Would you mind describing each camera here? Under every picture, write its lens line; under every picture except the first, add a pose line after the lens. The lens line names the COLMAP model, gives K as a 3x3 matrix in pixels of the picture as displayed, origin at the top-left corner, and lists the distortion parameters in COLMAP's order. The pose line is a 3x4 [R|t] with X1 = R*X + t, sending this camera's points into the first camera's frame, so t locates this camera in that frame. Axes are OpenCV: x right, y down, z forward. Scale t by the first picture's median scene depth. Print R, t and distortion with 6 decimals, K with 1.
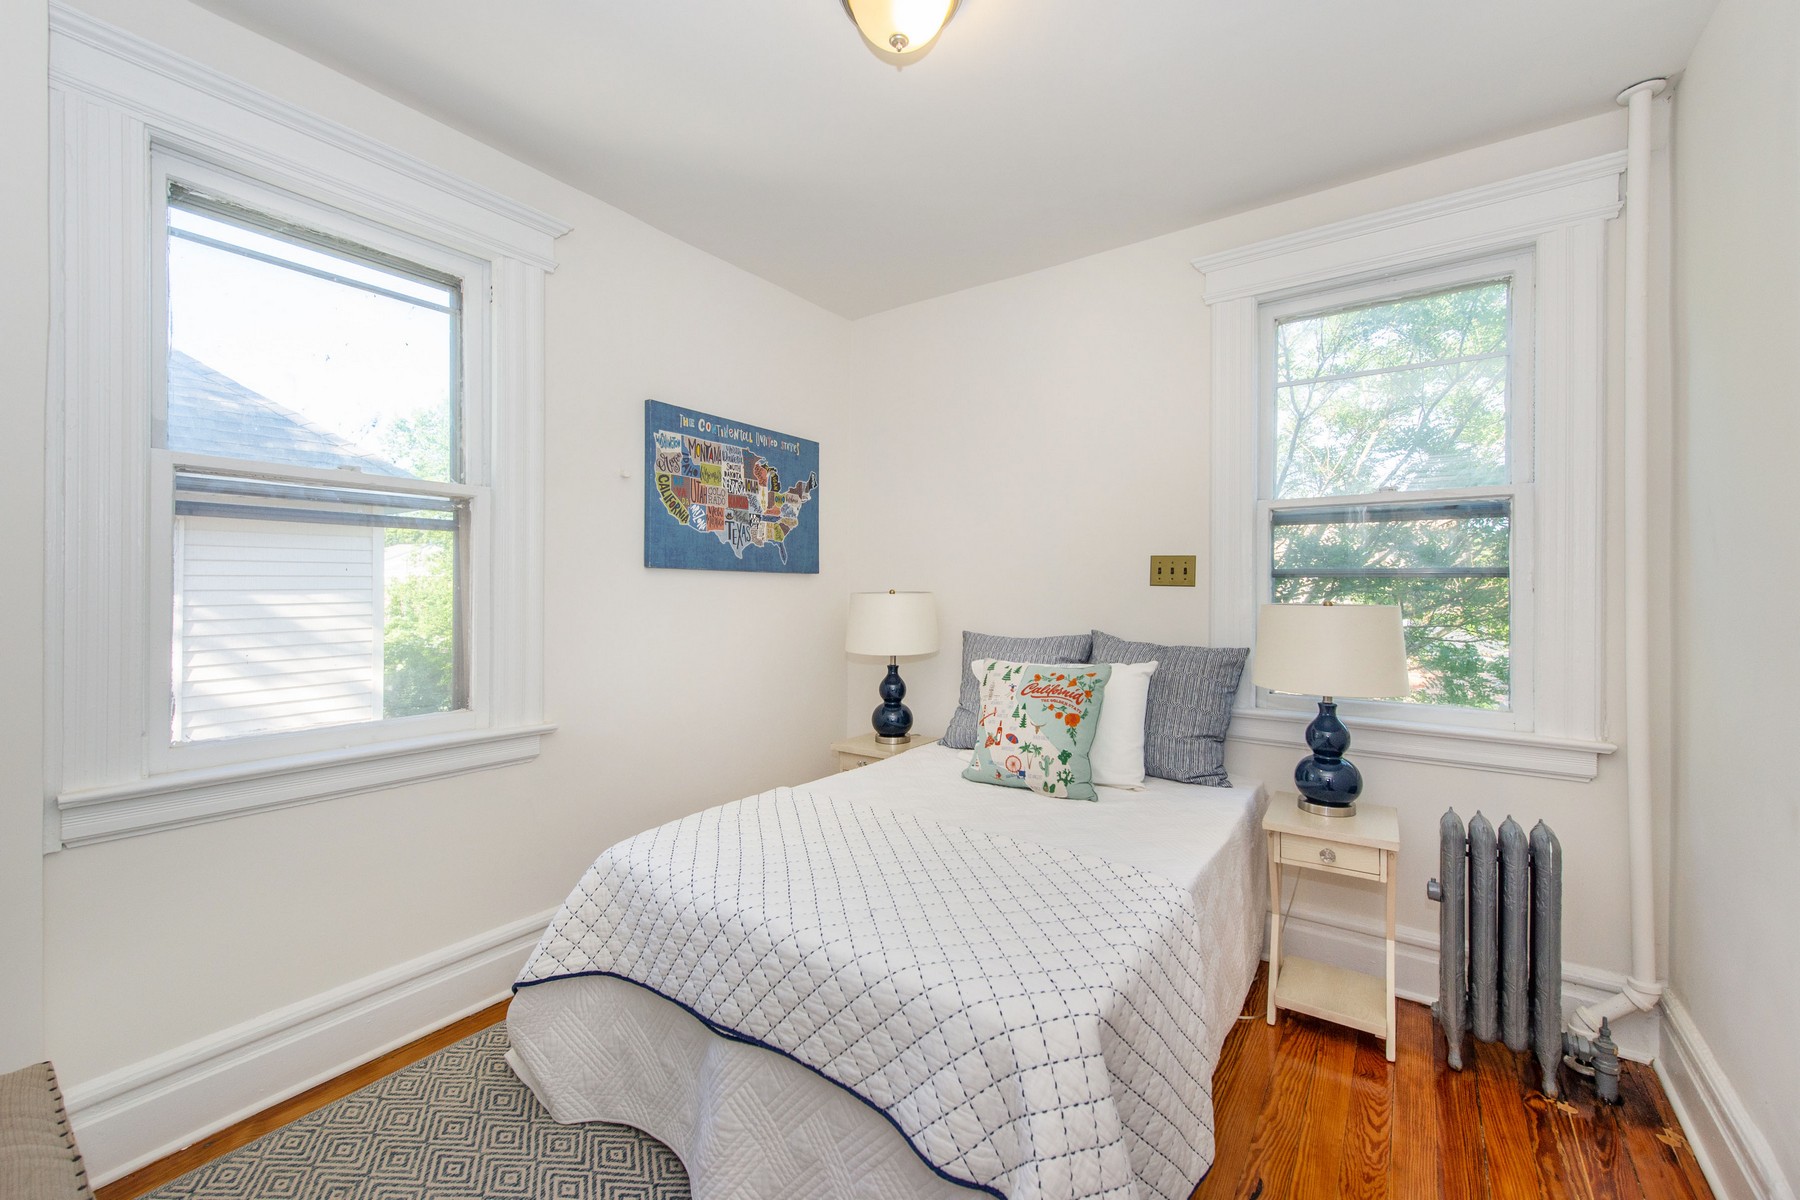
lens RADIAL K [[717.0, 0, 884.4], [0, 717.0, 588.6], [0, 0, 1]] dist [0.009944, -0.000244]
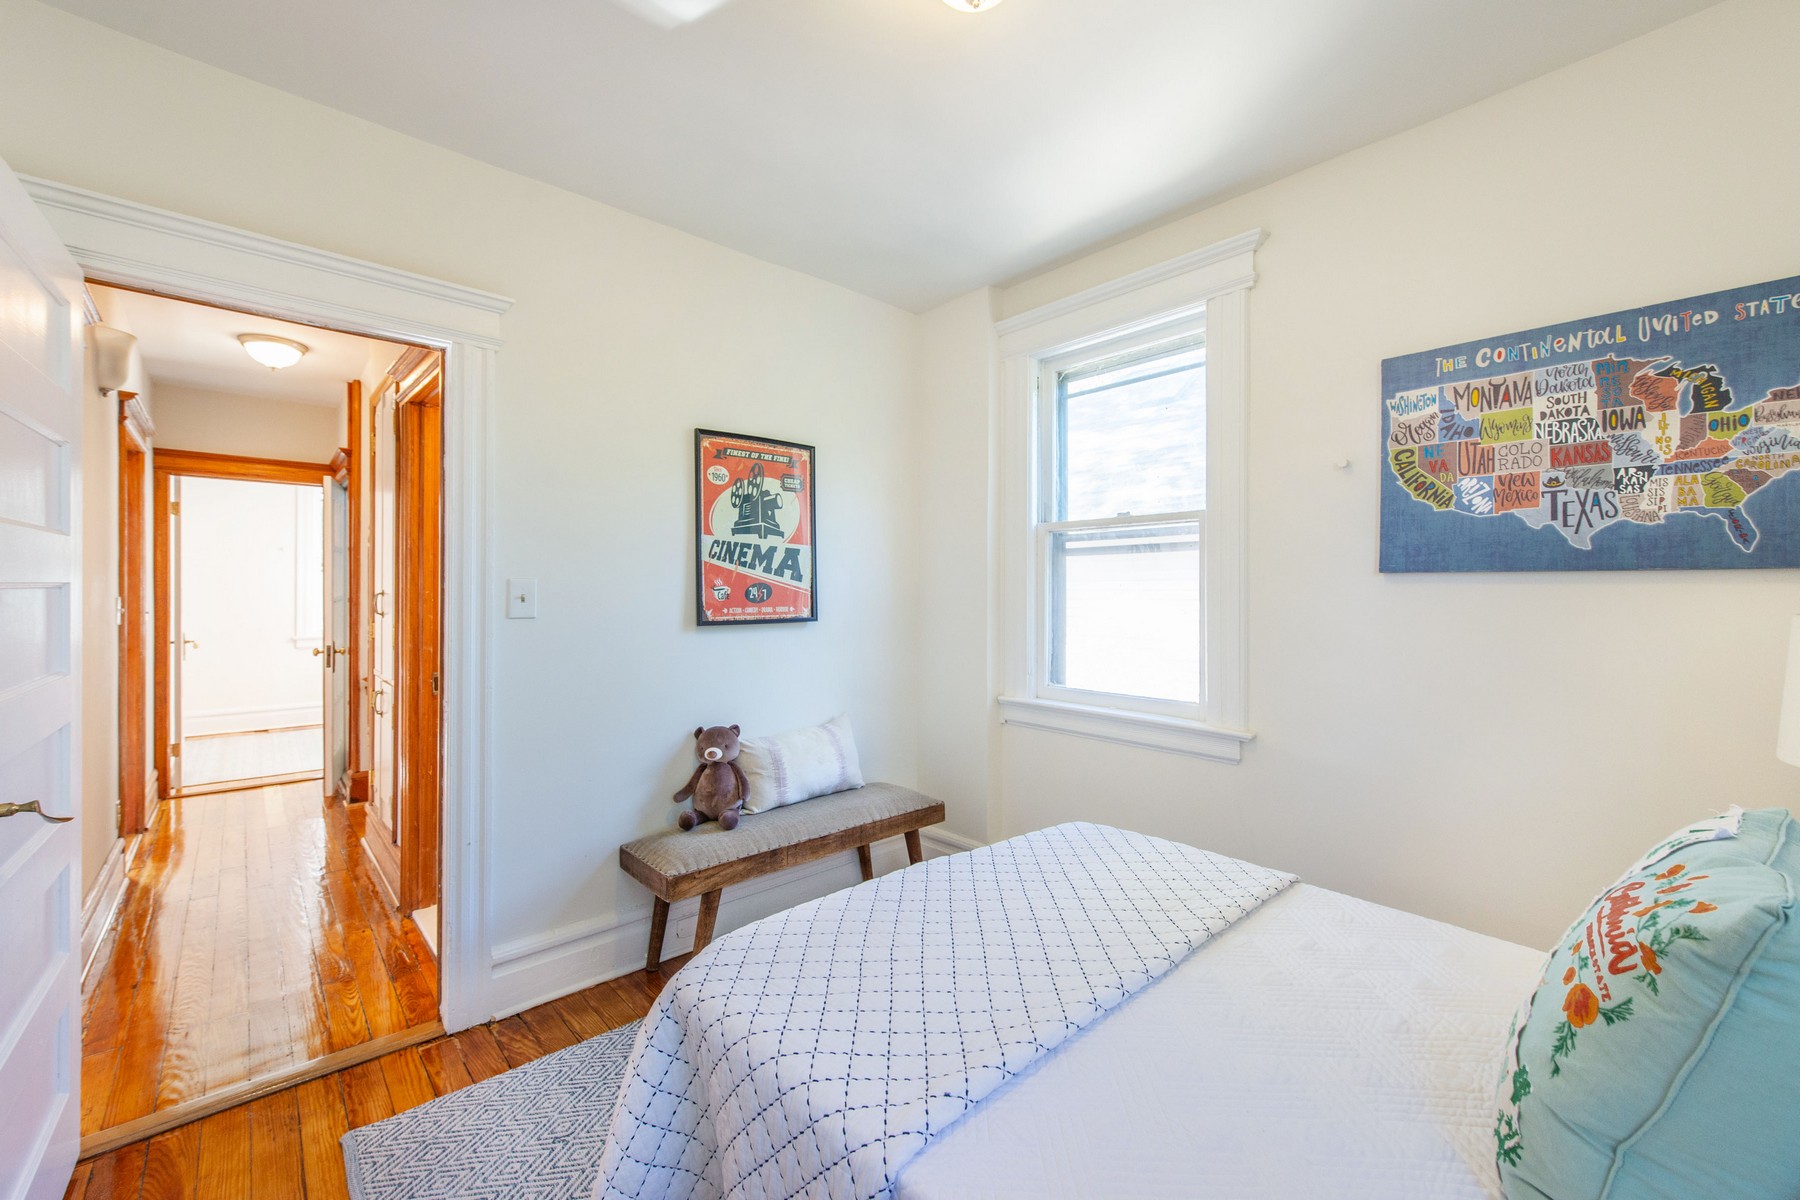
lens RADIAL K [[717.0, 0, 884.4], [0, 717.0, 588.6], [0, 0, 1]] dist [0.009944, -0.000244]
pose [[-0.197371, -0.001537, -0.980328, 0.510876], [0.009185, 0.999952, -0.003417, -0.013214], [0.980286, -0.009678, -0.197348, 0.567174]]
